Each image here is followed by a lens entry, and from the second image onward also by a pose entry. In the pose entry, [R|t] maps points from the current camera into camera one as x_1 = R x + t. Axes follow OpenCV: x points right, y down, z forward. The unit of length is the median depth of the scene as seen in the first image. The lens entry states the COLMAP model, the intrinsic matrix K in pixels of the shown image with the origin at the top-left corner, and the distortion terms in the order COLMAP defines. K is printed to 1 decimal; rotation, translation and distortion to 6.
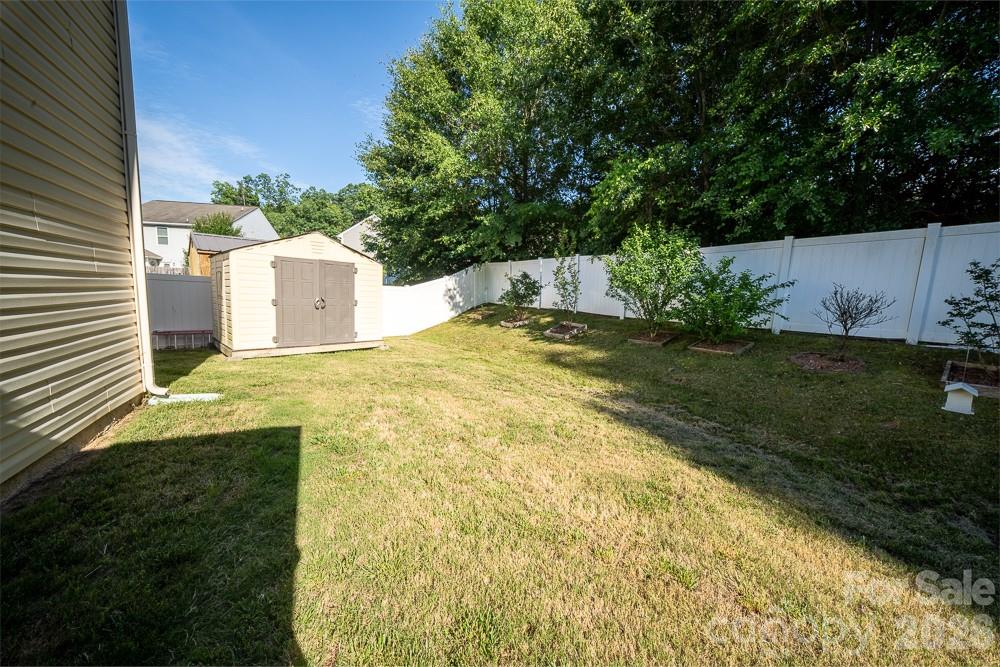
lens RADIAL K [[347.7, 0, 500.0], [0, 347.7, 333.5], [0, 0, 1]] dist [-0.000507, -0.000099]
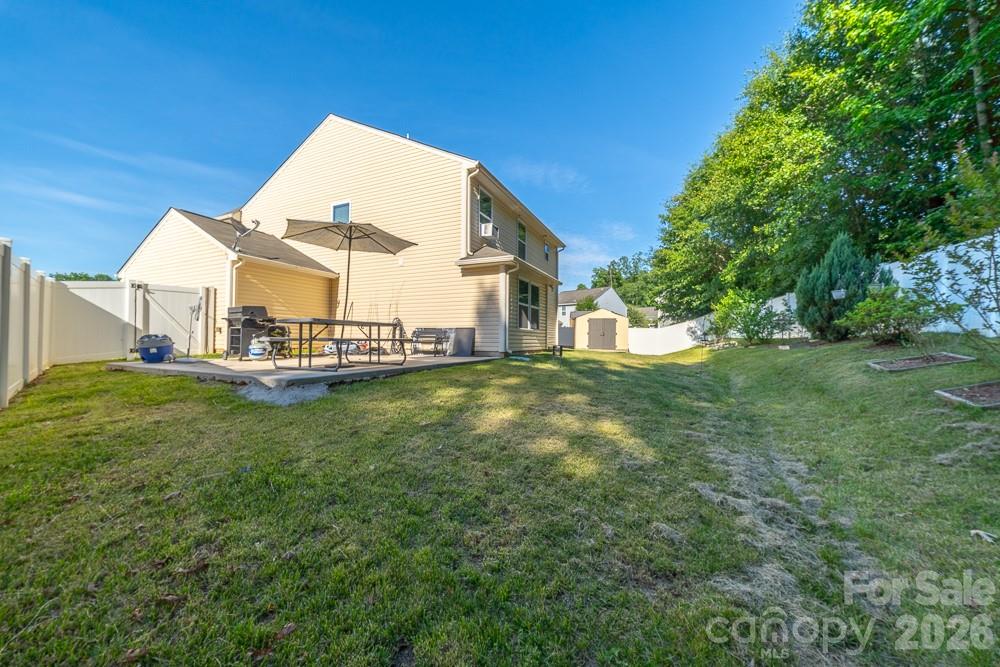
lens RADIAL K [[372.8, 0, 485.8], [0, 372.8, 334.6], [0, 0, 1]] dist [0.001167, 0.000029]
pose [[0.567245, -0.037351, -0.822701, 0.907451], [-0.093899, 0.989523, -0.109668, 0.216318], [0.818178, 0.139459, 0.557795, -0.922217]]
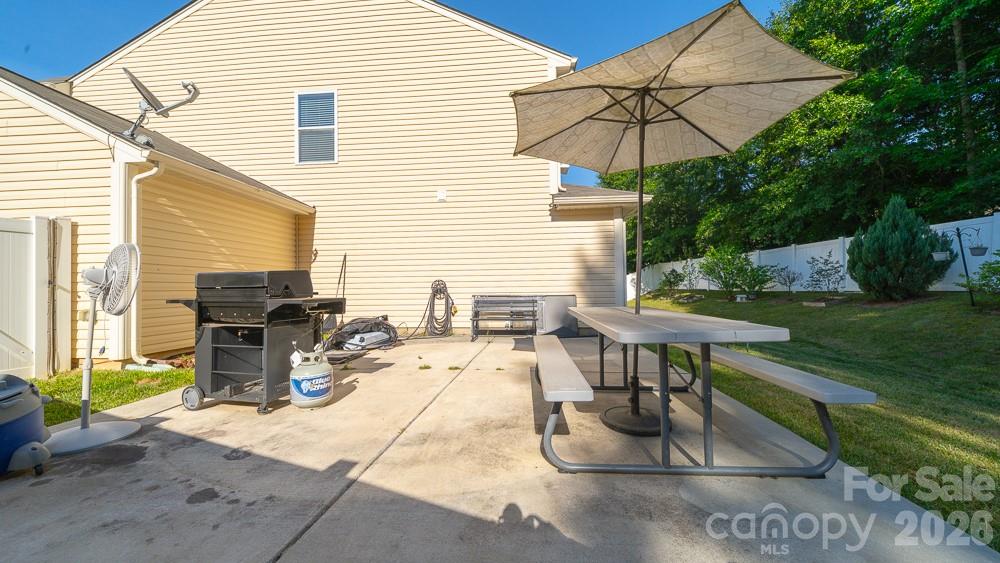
lens RADIAL K [[368.6, 0, 500.0], [0, 368.6, 281.5], [0, 0, 1]] dist [0.000752, -0.000084]
pose [[0.829851, -0.048964, -0.555833, 0.384993], [-0.031447, 0.990455, -0.134200, 0.168447], [0.557098, 0.128846, 0.820390, -1.034297]]
